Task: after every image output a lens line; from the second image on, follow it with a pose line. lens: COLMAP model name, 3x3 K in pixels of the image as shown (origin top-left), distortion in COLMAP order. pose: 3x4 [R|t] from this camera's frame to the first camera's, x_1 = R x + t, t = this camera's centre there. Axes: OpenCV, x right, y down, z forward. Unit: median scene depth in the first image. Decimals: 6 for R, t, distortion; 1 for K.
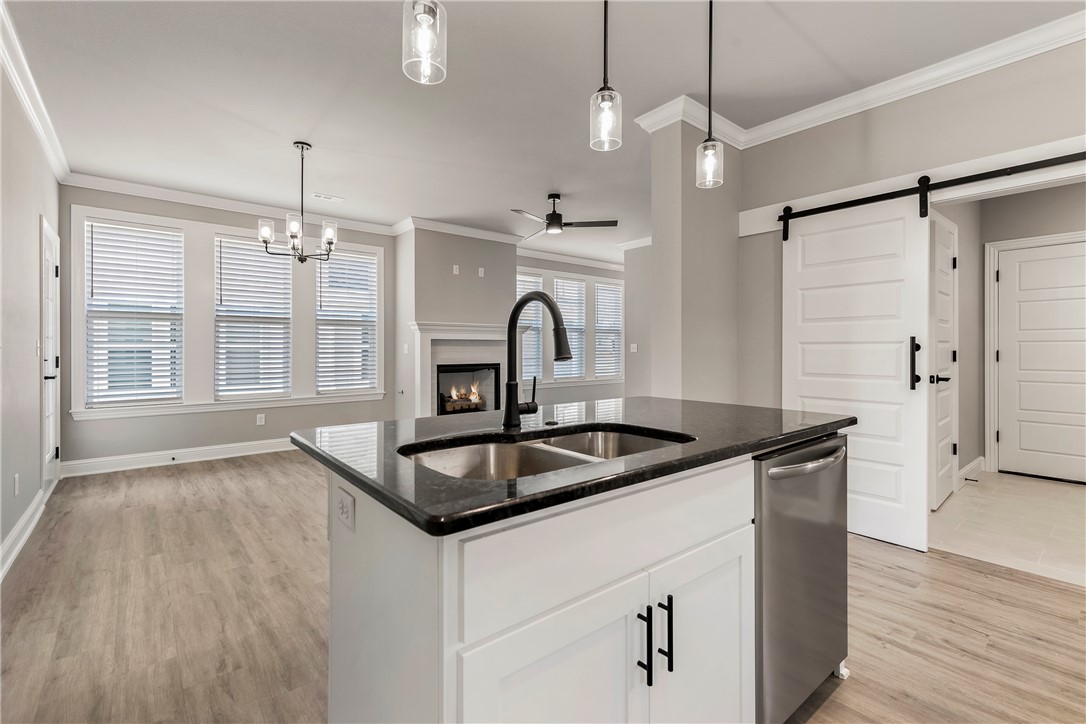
lens RADIAL K [[486.3, 0, 544.7], [0, 486.3, 350.7], [0, 0, 1]] dist [0.009159, 0.000392]
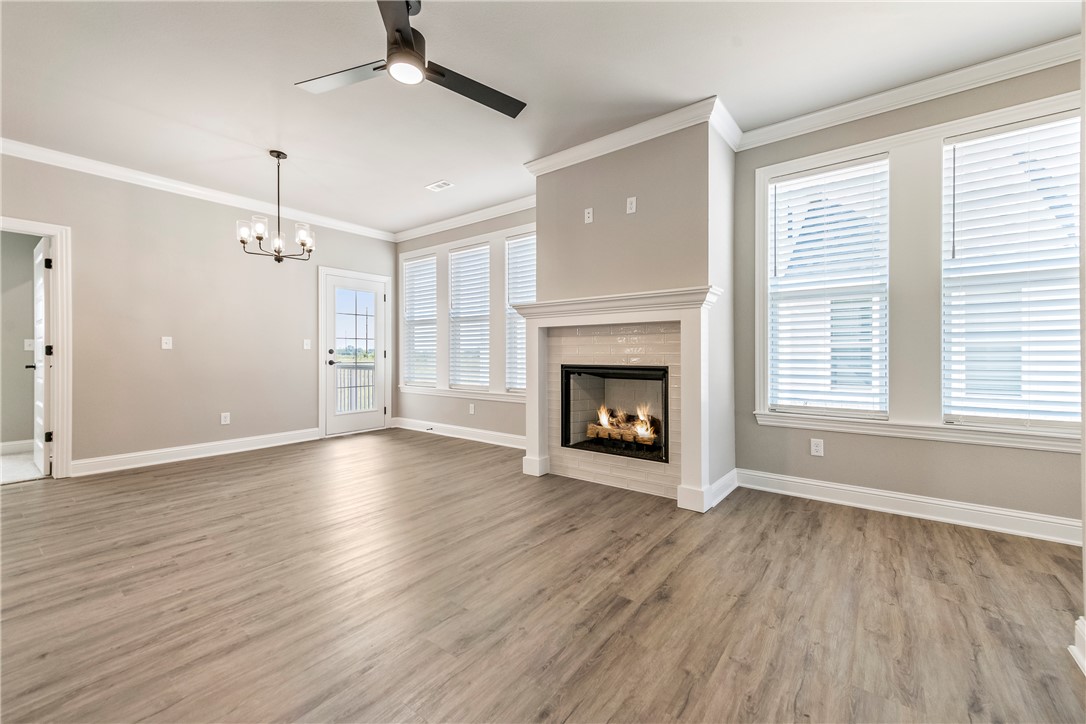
lens RADIAL K [[440.5, 0, 544.4], [0, 440.5, 361.1], [0, 0, 1]] dist [0.003603, 0.000974]
pose [[0.210175, 0.016225, -0.977529, 0.730205], [-0.005533, 0.999866, 0.015406, 0.027816], [0.977648, 0.002171, 0.210236, 1.631586]]
